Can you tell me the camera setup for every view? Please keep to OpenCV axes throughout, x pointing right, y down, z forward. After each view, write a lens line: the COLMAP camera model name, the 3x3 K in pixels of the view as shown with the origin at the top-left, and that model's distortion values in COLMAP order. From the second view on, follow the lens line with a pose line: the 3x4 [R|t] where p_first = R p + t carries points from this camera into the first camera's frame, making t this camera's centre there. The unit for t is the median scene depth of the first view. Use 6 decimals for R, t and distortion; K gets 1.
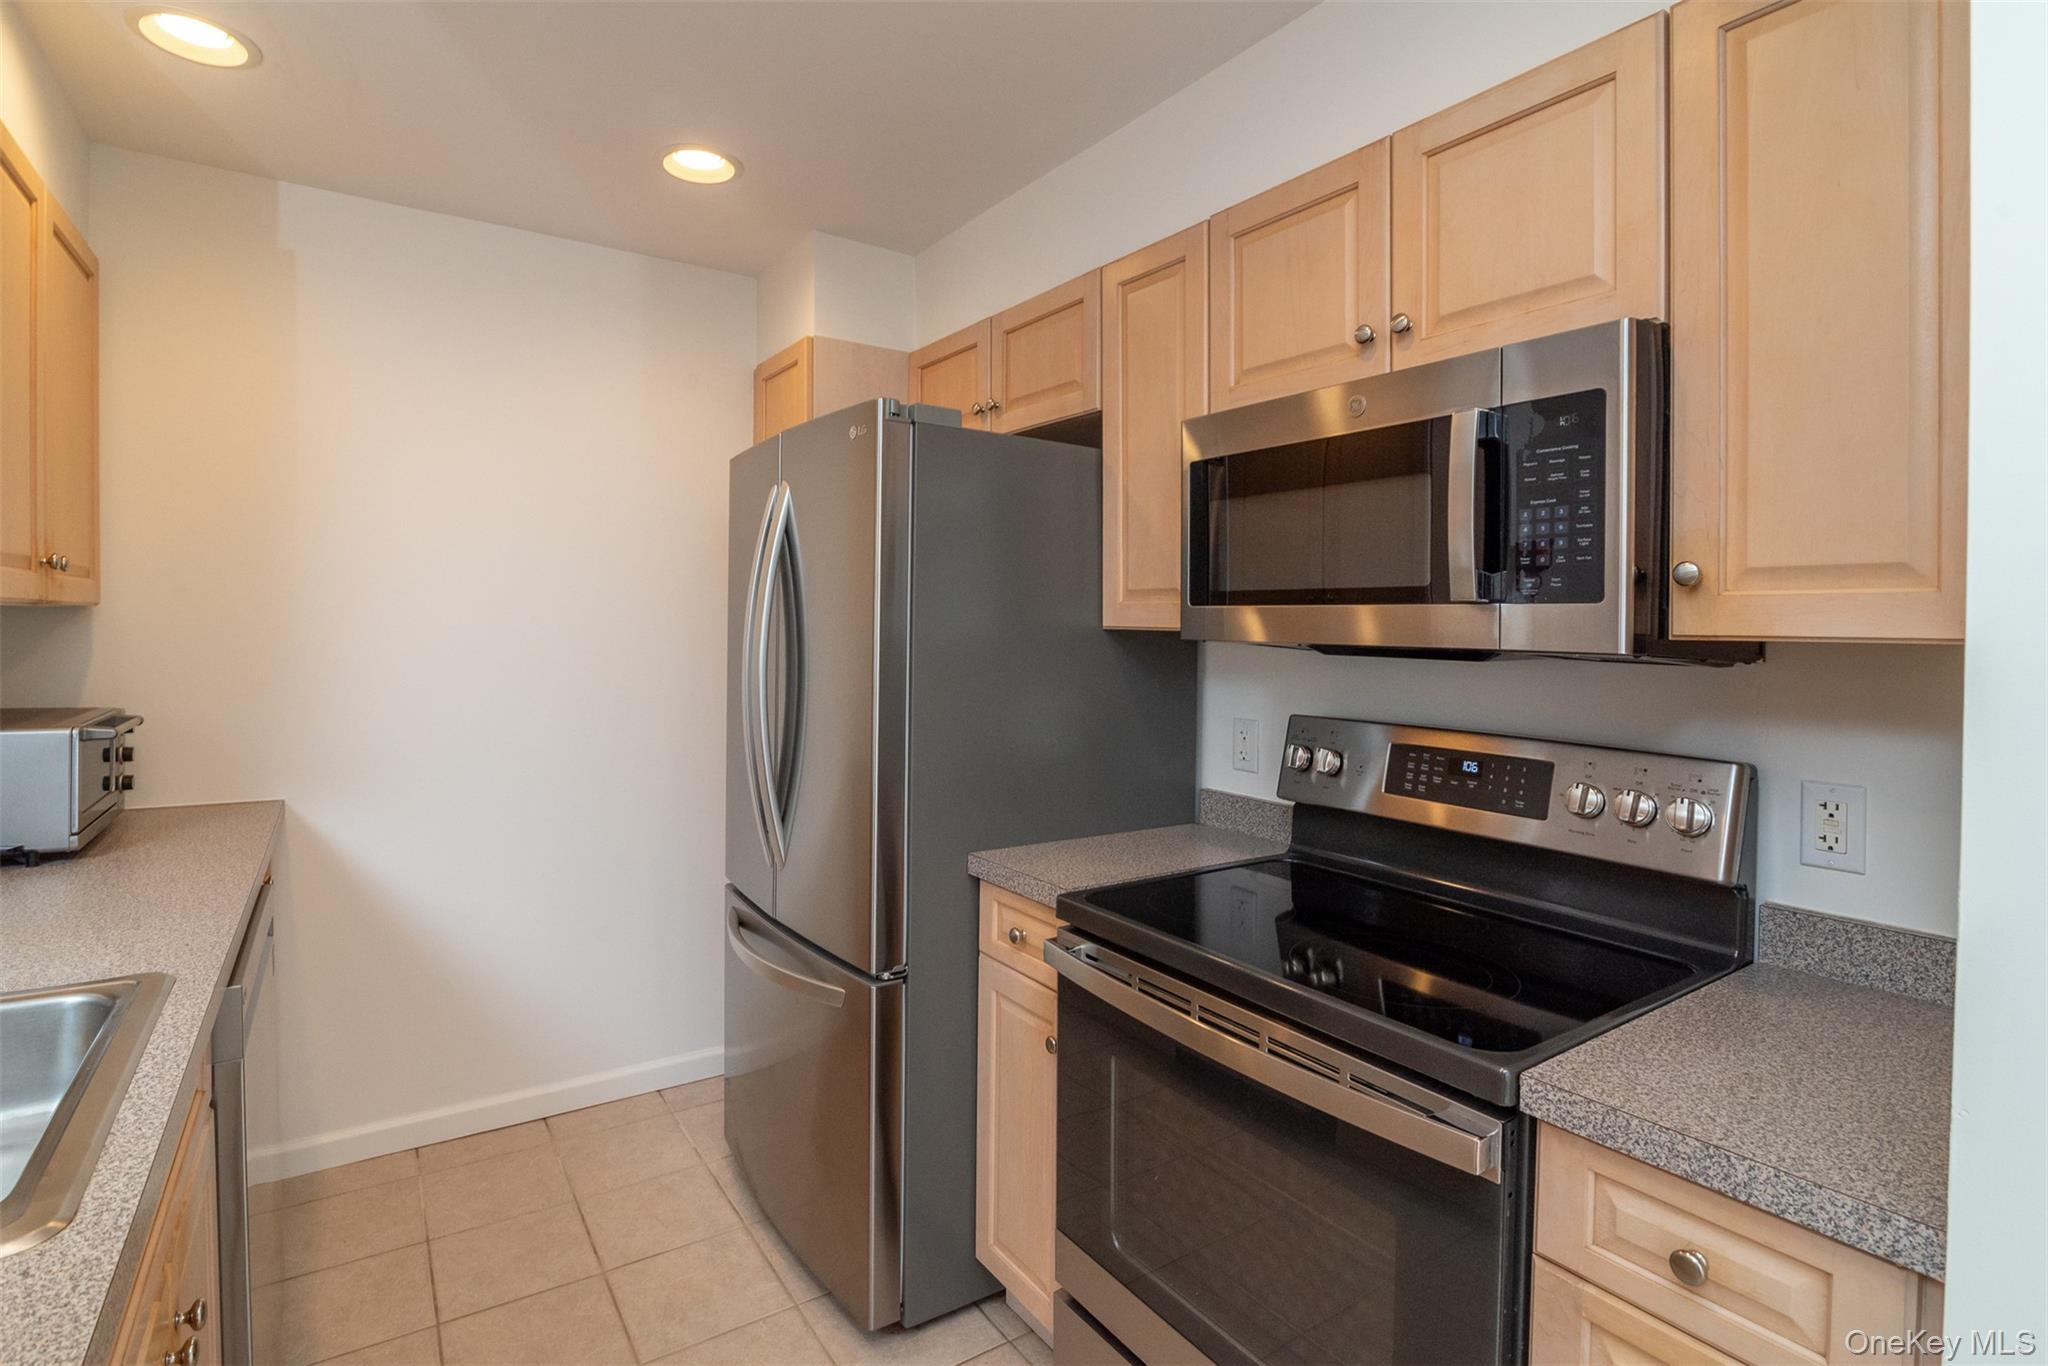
lens RADIAL K [[1044.0, 0, 1094.6], [0, 1044.0, 628.9], [0, 0, 1]] dist [-0.017982, 0.000188]
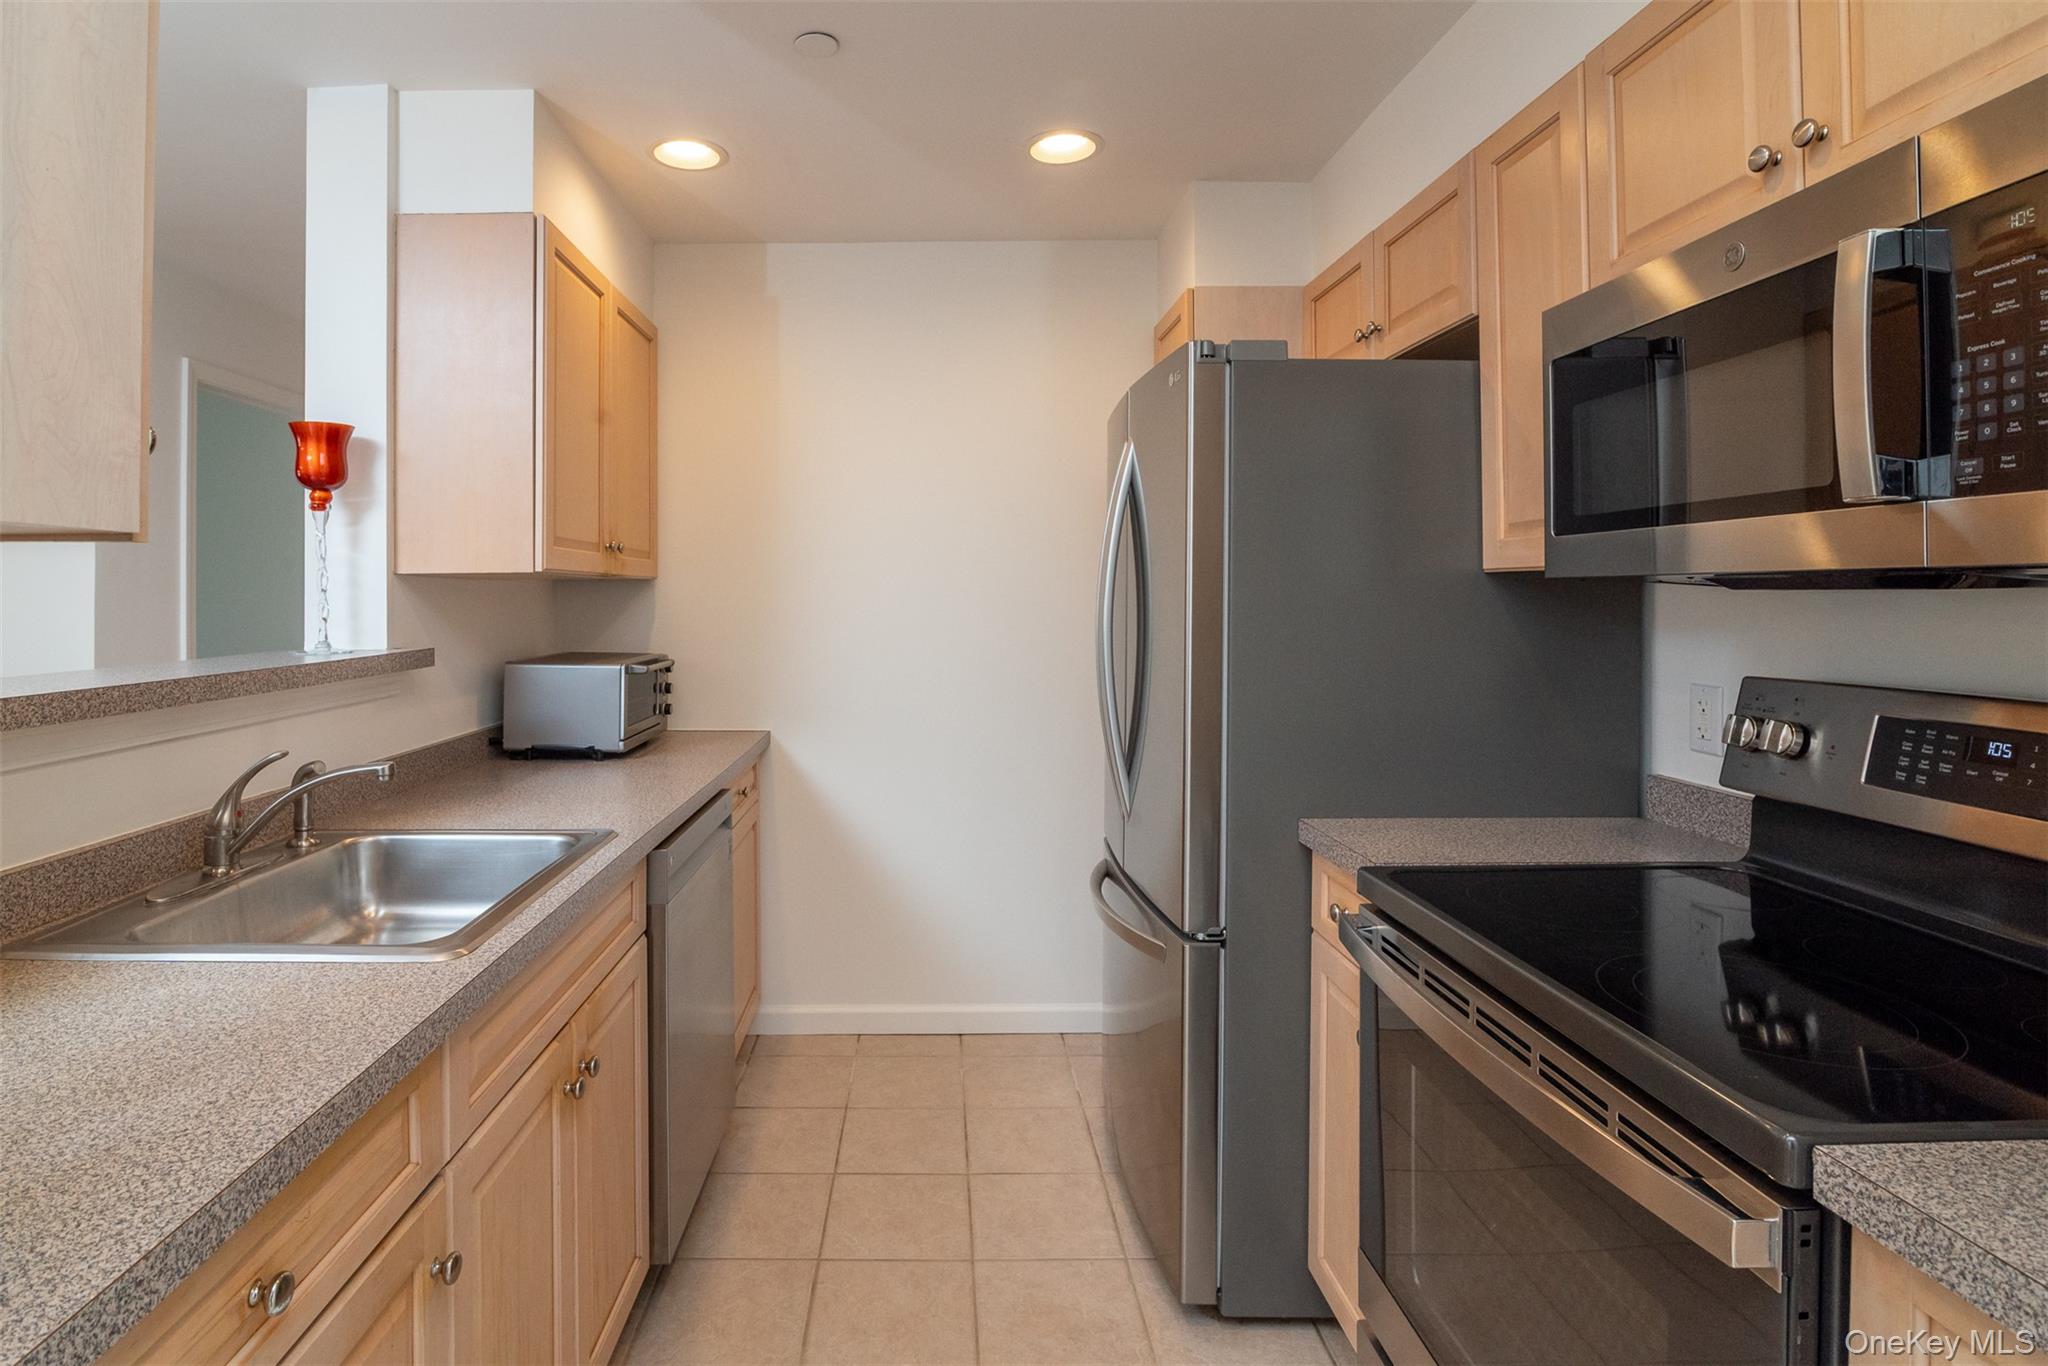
lens RADIAL K [[1145.0, 0, 963.1], [0, 1145.0, 574.0], [0, 0, 1]] dist [-0.017591, 0.001571]
pose [[0.807900, -0.035788, -0.588232, 0.247390], [0.018398, 0.999200, -0.035522, 0.031074], [0.589033, 0.017876, 0.807911, 0.011477]]
